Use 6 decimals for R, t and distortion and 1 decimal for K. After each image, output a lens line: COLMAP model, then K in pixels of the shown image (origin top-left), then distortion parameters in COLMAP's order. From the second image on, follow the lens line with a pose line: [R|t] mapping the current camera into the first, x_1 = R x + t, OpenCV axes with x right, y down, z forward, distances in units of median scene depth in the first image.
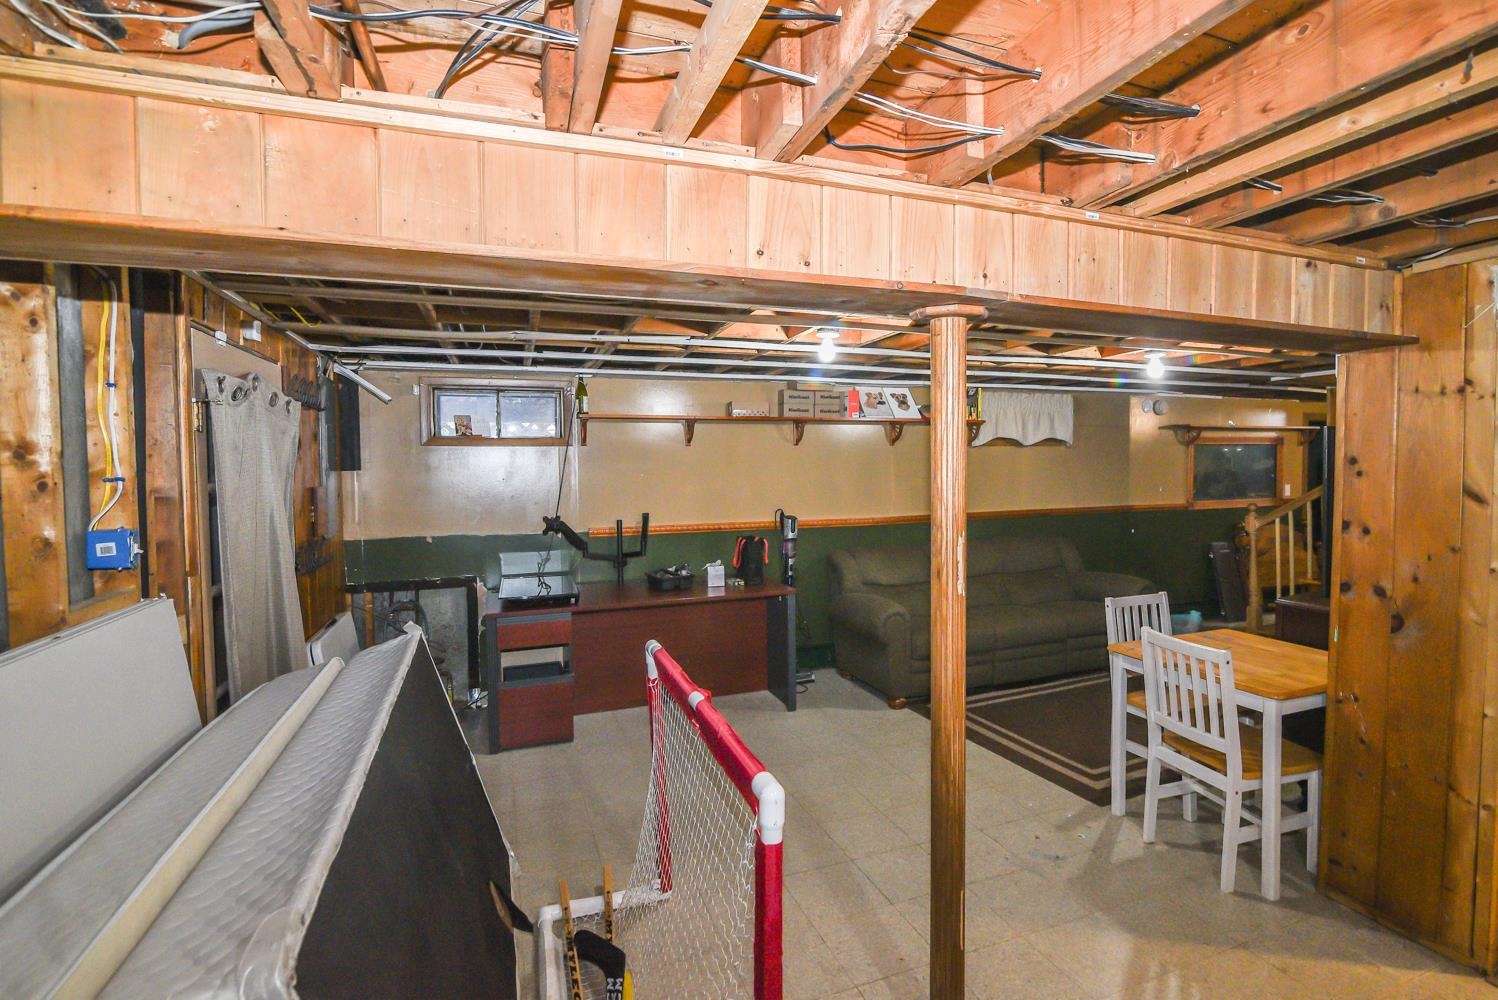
lens RADIAL K [[730.5, 0, 777.9], [0, 730.5, 496.1], [0, 0, 1]] dist [-0.017115, -0.000101]
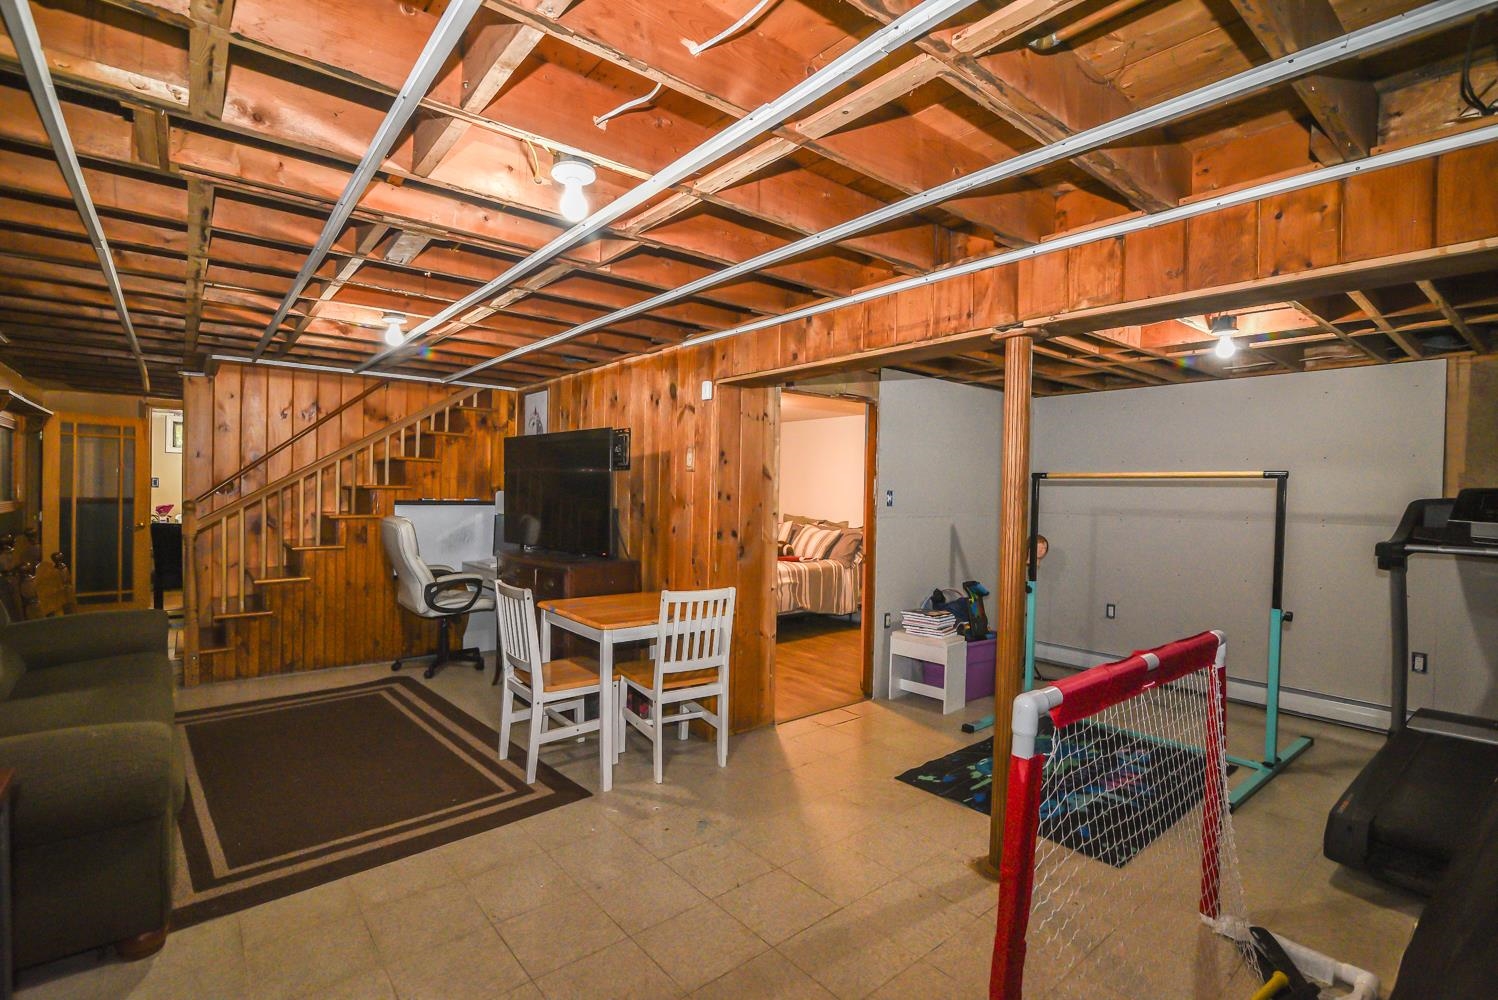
lens RADIAL K [[687.1, 0, 749.0], [0, 687.1, 500.0], [0, 0, 1]] dist [-0.016646, -0.000150]
pose [[-0.318471, -0.013370, 0.947838, -0.687122], [0.025236, 0.999427, 0.022577, 0.020721], [-0.947597, 0.031110, -0.317951, 1.515201]]
